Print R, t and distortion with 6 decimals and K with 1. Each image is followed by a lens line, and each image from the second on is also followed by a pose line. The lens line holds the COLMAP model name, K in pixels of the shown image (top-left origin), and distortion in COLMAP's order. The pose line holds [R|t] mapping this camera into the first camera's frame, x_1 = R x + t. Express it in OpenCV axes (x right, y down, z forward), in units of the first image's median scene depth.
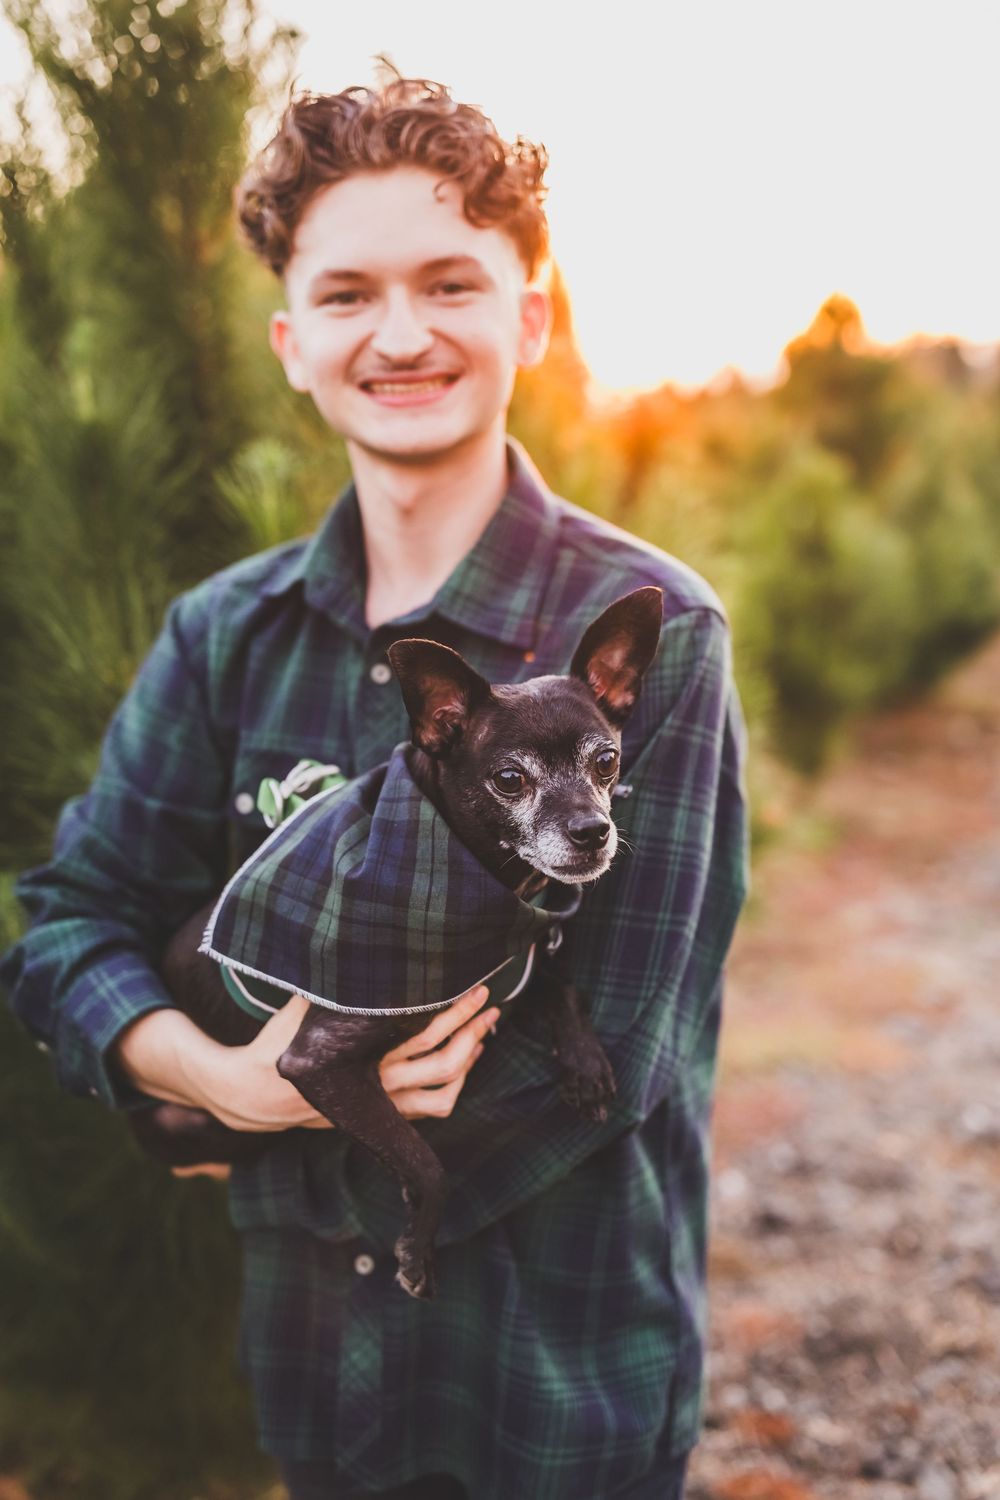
lens RADIAL K [[1417.9, 0, 495.9], [0, 1417.9, 754.0], [0, 0, 1]] dist [0.006209, -0.001985]
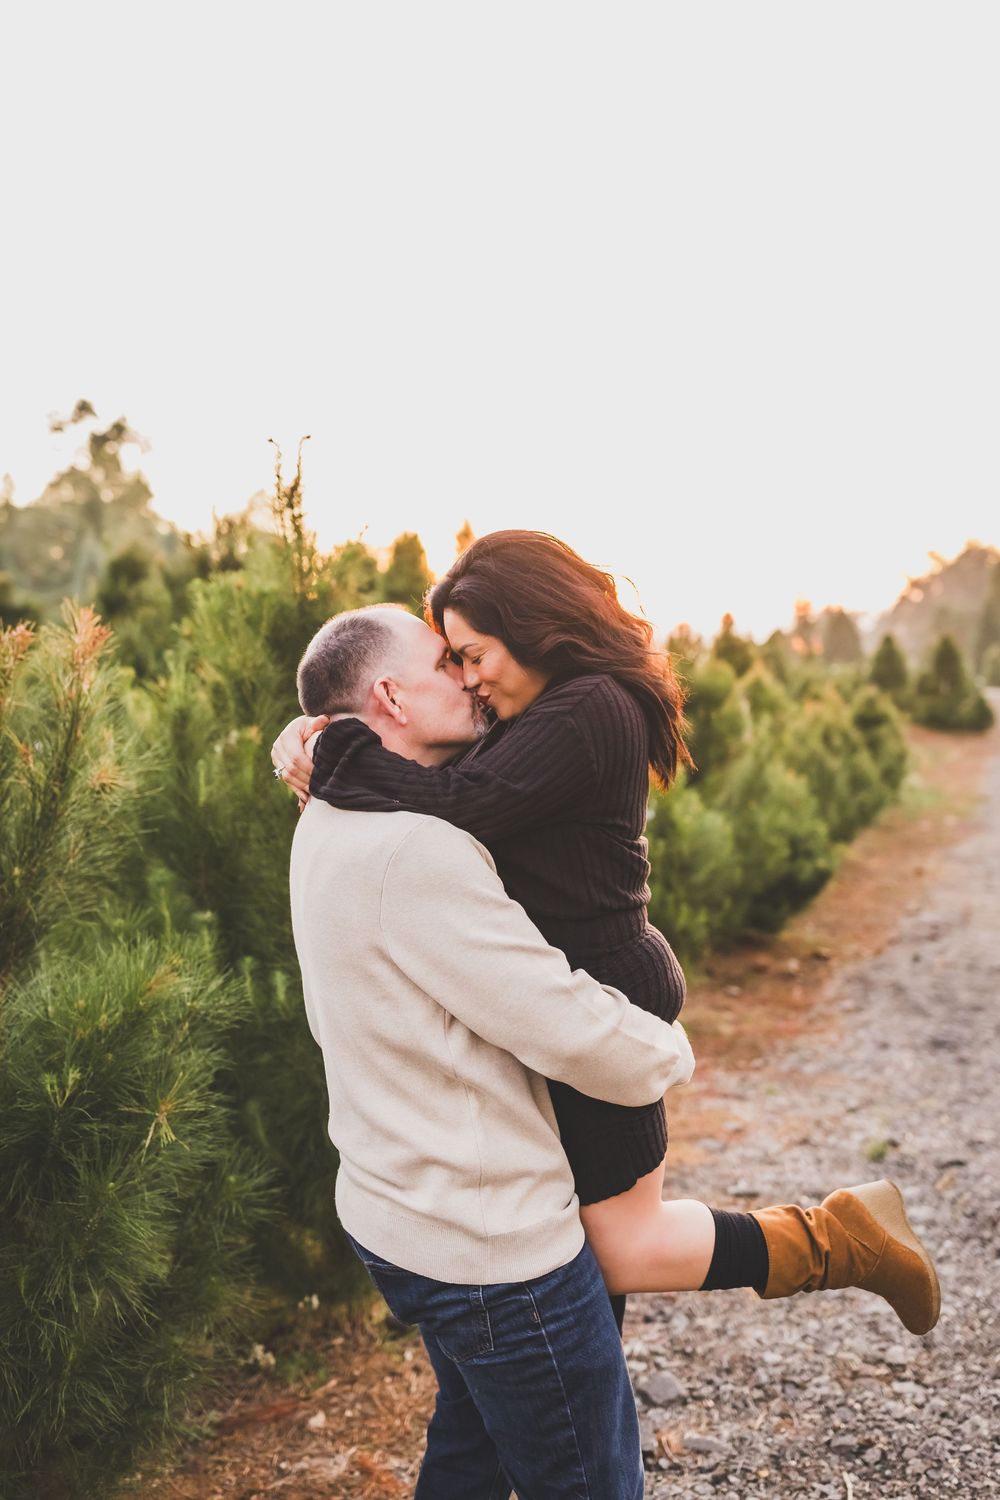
lens RADIAL K [[1417.9, 0, 495.9], [0, 1417.9, 754.0], [0, 0, 1]] dist [0.006209, -0.001985]
pose [[0.998228, -0.007707, 0.059012, -0.038740], [0.018320, 0.983224, -0.181482, 0.075257], [-0.056623, 0.182242, 0.981622, -0.794220]]
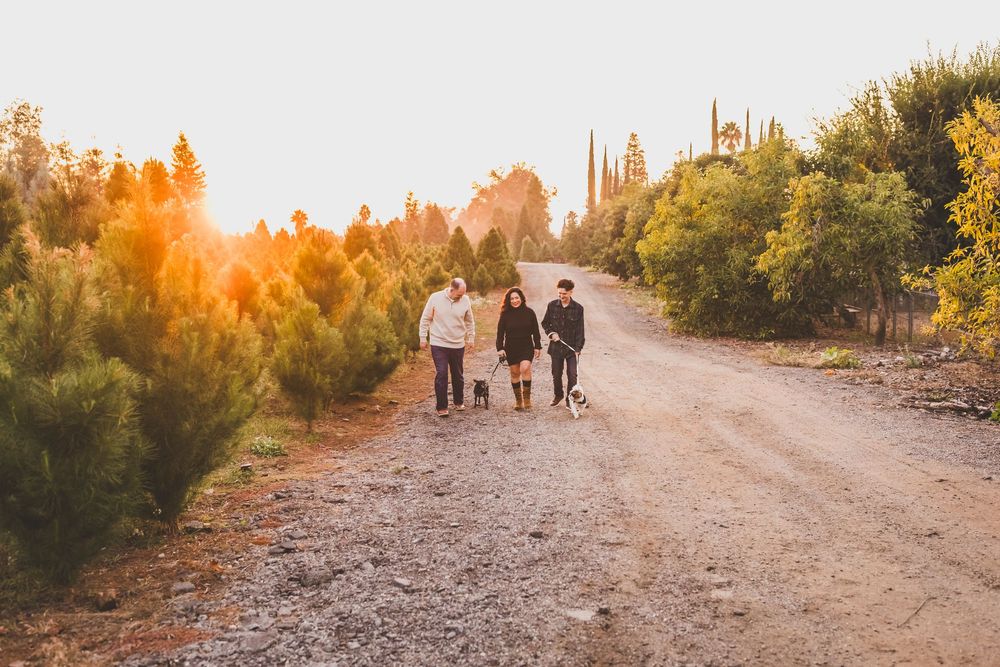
lens RADIAL K [[945.3, 0, 499.3], [0, 945.3, 344.1], [0, 0, 1]] dist [0.006209, -0.001985]
pose [[0.935275, -0.018066, 0.353461, -0.167672], [0.065304, 0.990357, -0.122180, 0.272340], [-0.347845, 0.137354, 0.927436, -1.837720]]
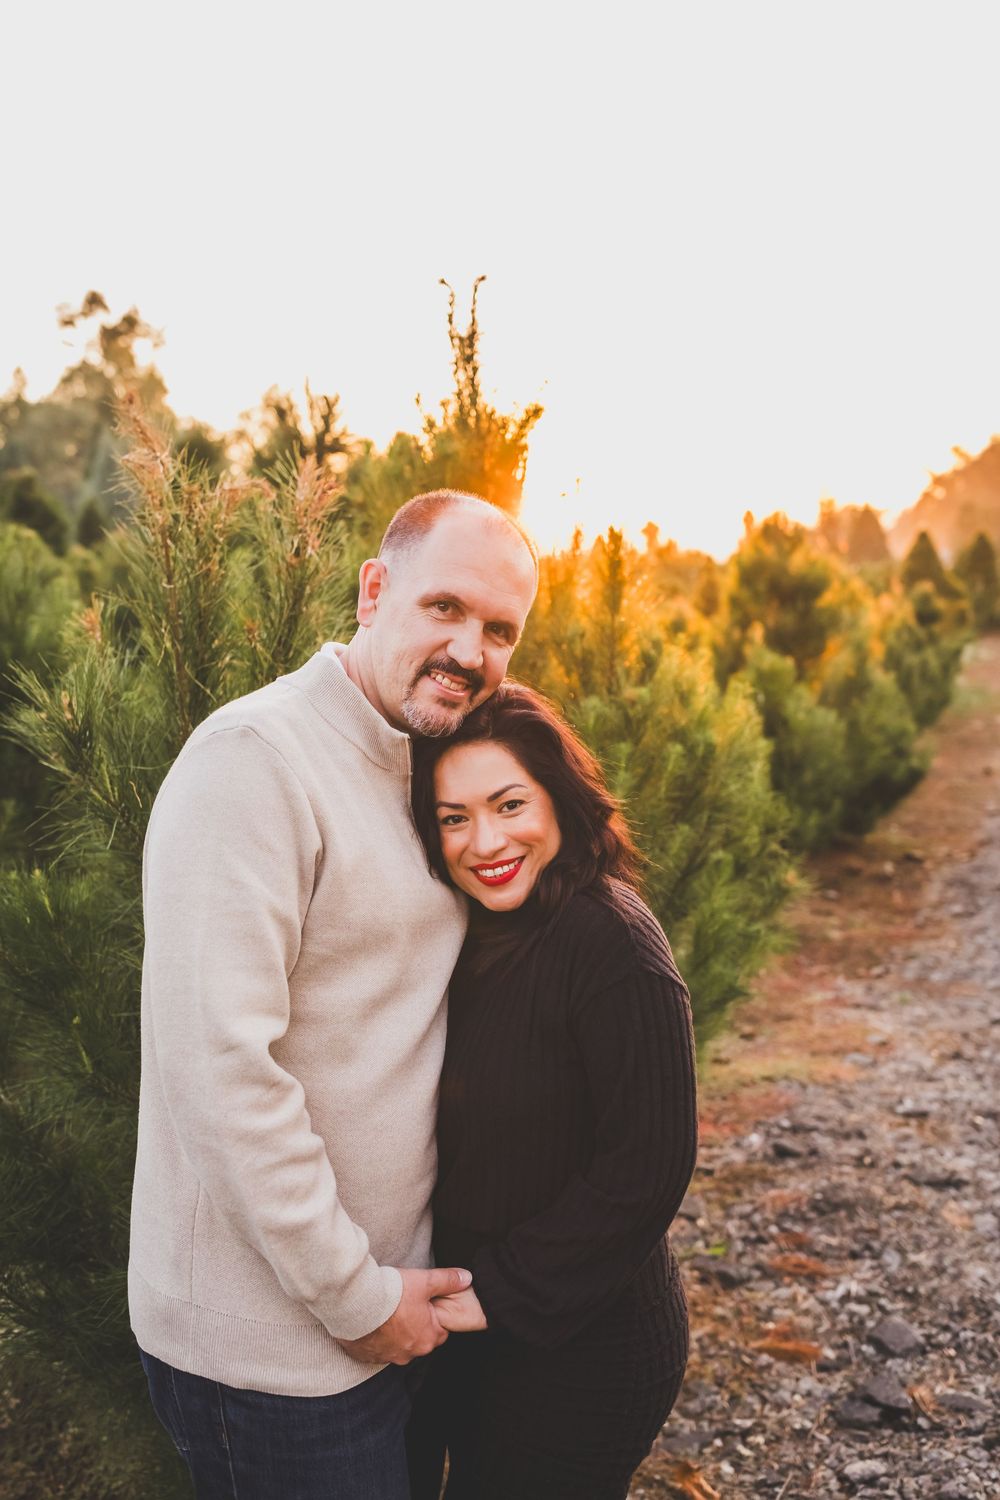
lens RADIAL K [[1417.9, 0, 495.9], [0, 1417.9, 754.0], [0, 0, 1]] dist [0.006209, -0.001985]
pose [[0.998790, -0.012150, 0.047664, -0.203209], [0.017441, 0.993532, -0.112207, 0.058292], [-0.045992, 0.112902, 0.992541, -0.630895]]
